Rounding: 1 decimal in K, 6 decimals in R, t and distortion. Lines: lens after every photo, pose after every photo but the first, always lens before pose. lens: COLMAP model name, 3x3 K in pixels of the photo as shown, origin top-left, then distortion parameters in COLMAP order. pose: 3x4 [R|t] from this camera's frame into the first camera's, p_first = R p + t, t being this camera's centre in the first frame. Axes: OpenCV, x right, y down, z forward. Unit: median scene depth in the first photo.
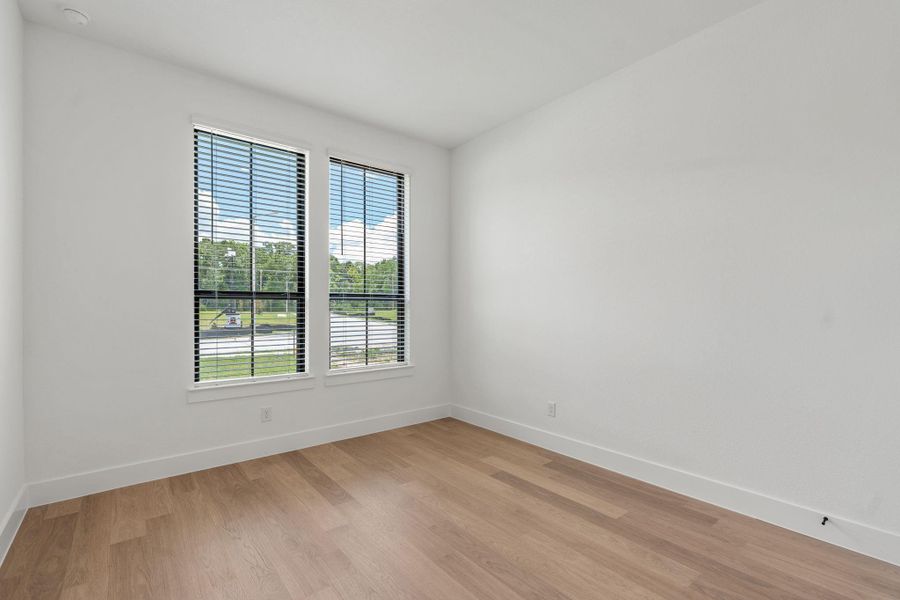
lens RADIAL K [[402.3, 0, 465.3], [0, 402.3, 305.8], [0, 0, 1]] dist [-0.009137, 0.003502]
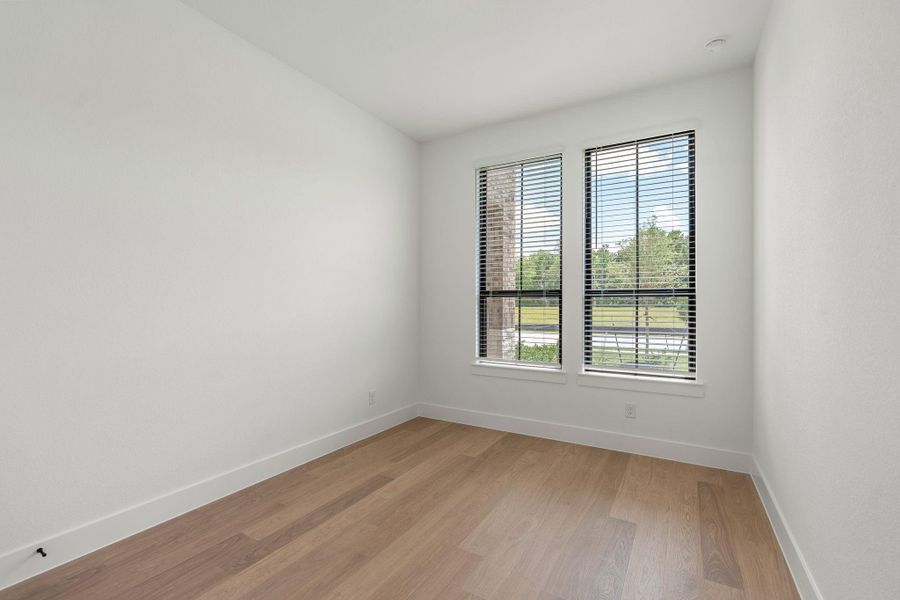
lens RADIAL K [[402.3, 0, 454.0], [0, 402.3, 306.5], [0, 0, 1]] dist [-0.009137, 0.003502]
pose [[0.365669, 0.006173, -0.930725, 0.281353], [-0.000520, 0.999979, 0.006427, 0.001640], [0.930745, -0.001866, 0.365664, 0.218722]]
